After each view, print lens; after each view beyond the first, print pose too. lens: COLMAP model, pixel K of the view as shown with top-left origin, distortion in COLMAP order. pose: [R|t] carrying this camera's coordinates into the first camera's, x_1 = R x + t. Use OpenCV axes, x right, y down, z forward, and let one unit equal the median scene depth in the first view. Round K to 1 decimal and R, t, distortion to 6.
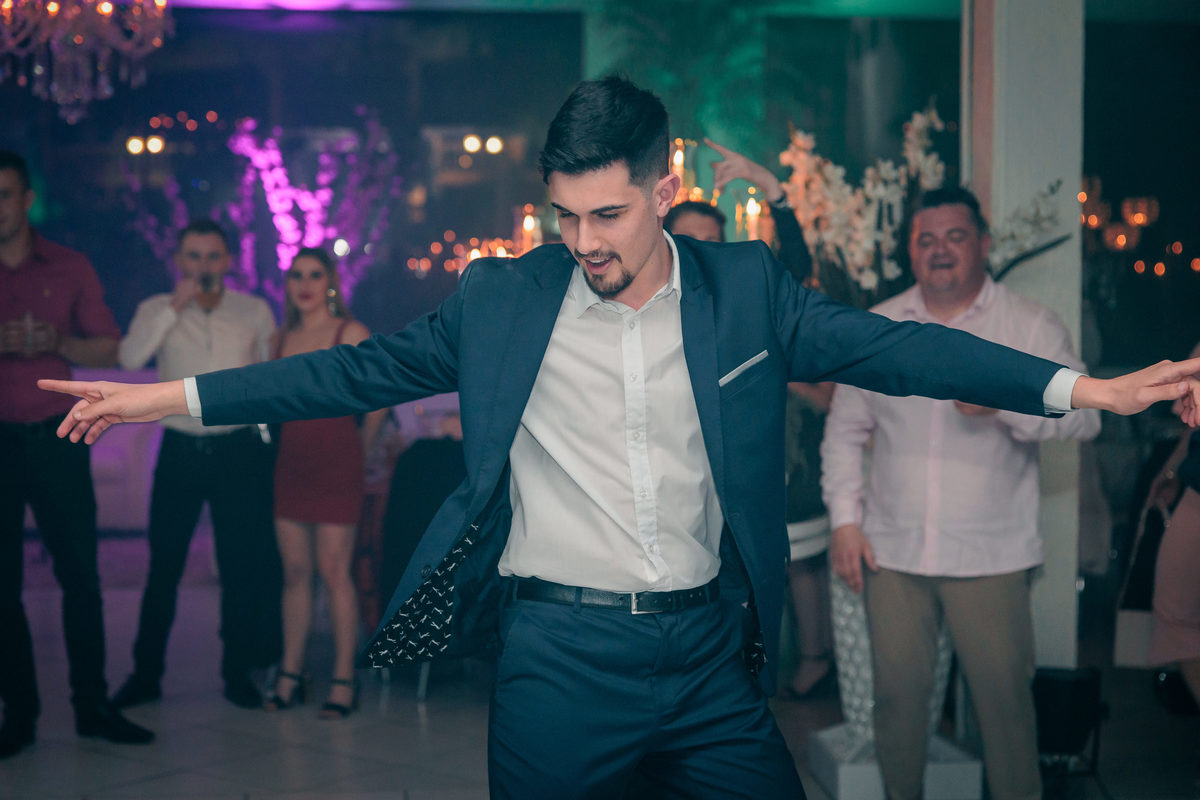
lens RADIAL K [[1968.7, 0, 600.8], [0, 1968.7, 397.3], [0, 0, 1]] dist [-0.053089, 0.000000]
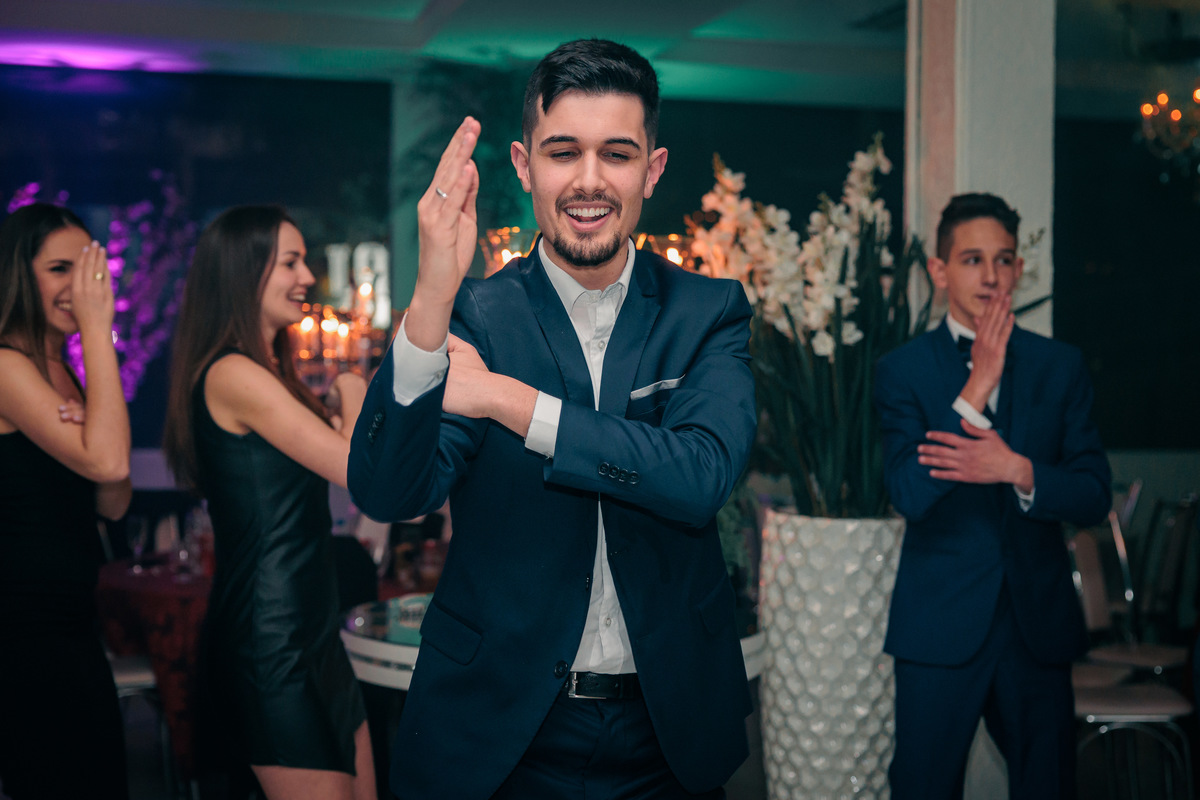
lens RADIAL K [[1630.7, 0, 598.6], [0, 1630.7, 404.2], [0, 0, 1]] dist [0.020489, 0.000000]
pose [[0.986383, 0.002762, 0.164441, -0.068689], [0.003811, 0.999207, -0.039642, -0.007470], [-0.164421, 0.039729, 0.985590, 0.326616]]
